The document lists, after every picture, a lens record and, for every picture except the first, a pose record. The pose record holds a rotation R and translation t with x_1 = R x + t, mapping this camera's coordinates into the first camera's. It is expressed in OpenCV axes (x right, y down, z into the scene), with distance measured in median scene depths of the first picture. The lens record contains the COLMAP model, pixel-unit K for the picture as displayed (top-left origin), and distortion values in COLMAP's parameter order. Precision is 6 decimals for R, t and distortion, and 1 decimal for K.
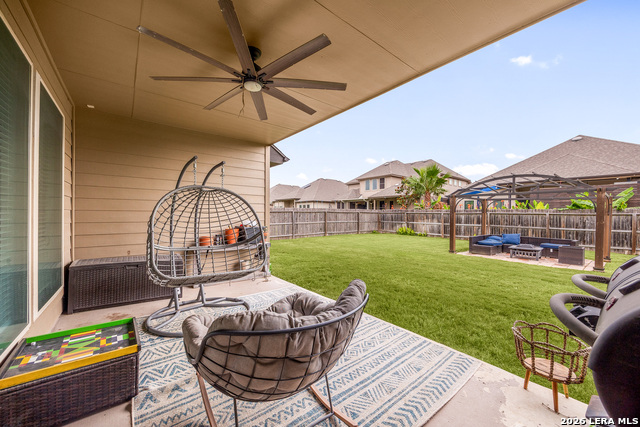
lens RADIAL K [[244.6, 0, 320.0], [0, 244.6, 213.5], [0, 0, 1]] dist [0.001043, 0.000193]
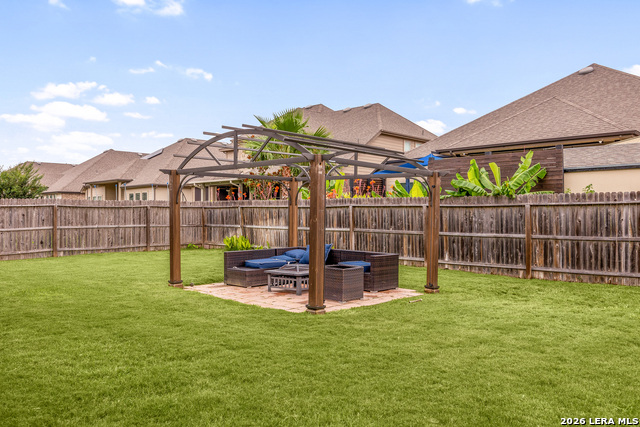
lens RADIAL K [[485.6, 0, 320.0], [0, 485.6, 213.5], [0, 0, 1]] dist [-0.004000, -0.000881]
pose [[0.990559, -0.012488, 0.136518, 0.419018], [0.011581, 0.999905, 0.007438, 0.005755], [-0.136598, -0.005786, 0.990610, -0.010935]]
